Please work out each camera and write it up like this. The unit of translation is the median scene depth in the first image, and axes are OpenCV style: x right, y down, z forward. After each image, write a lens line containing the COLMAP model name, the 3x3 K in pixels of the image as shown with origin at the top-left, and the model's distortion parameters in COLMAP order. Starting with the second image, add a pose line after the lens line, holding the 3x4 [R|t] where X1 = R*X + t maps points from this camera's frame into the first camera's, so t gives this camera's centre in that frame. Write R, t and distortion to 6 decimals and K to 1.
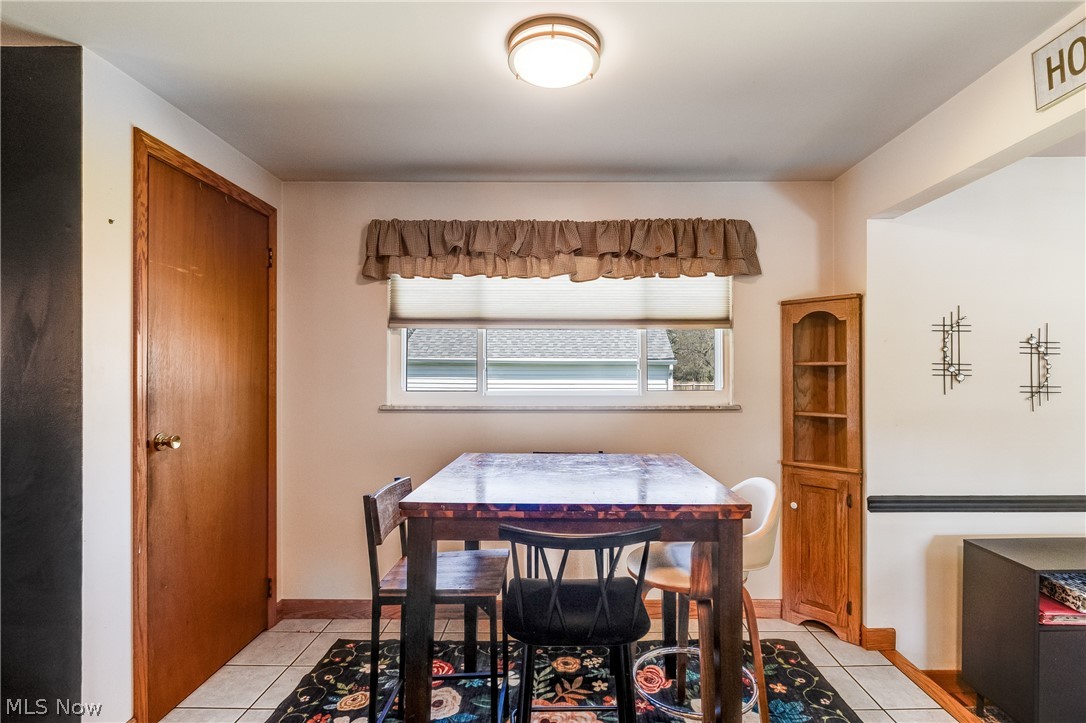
lens RADIAL K [[542.4, 0, 546.4], [0, 542.4, 372.5], [0, 0, 1]] dist [-0.002171, -0.001473]
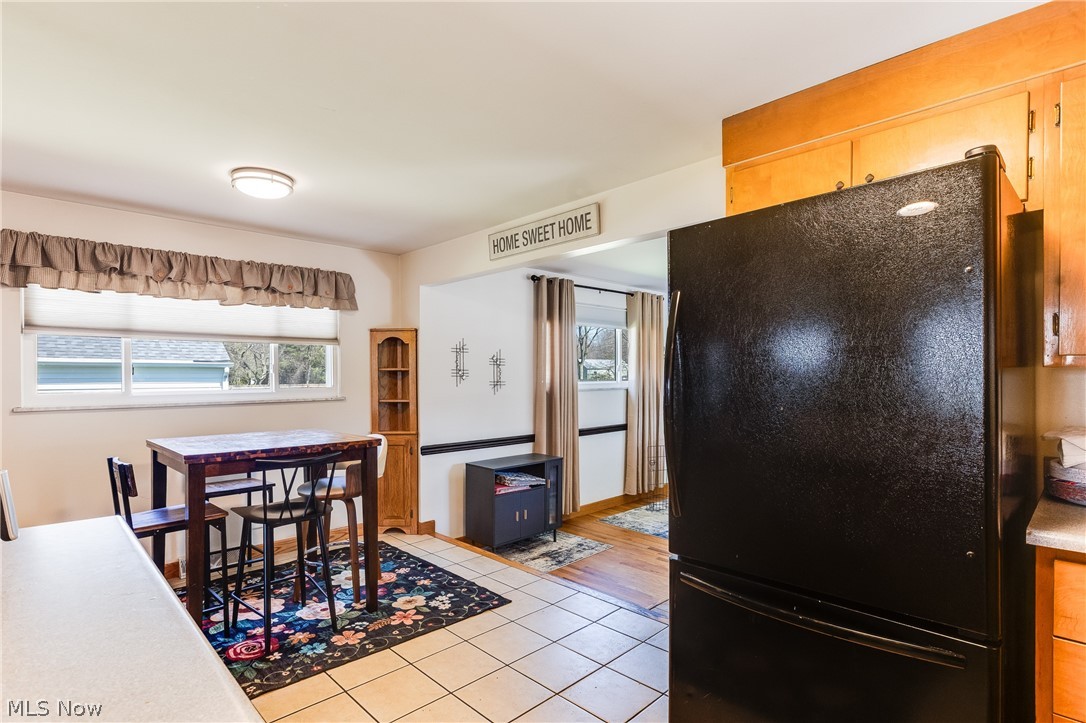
lens RADIAL K [[542.4, 0, 546.4], [0, 542.4, 372.5], [0, 0, 1]] dist [-0.002171, -0.001473]
pose [[0.697900, -0.000656, 0.716195, -0.337439], [0.003657, 0.999990, -0.002648, -0.001118], [-0.716186, 0.004467, 0.697895, -0.455907]]
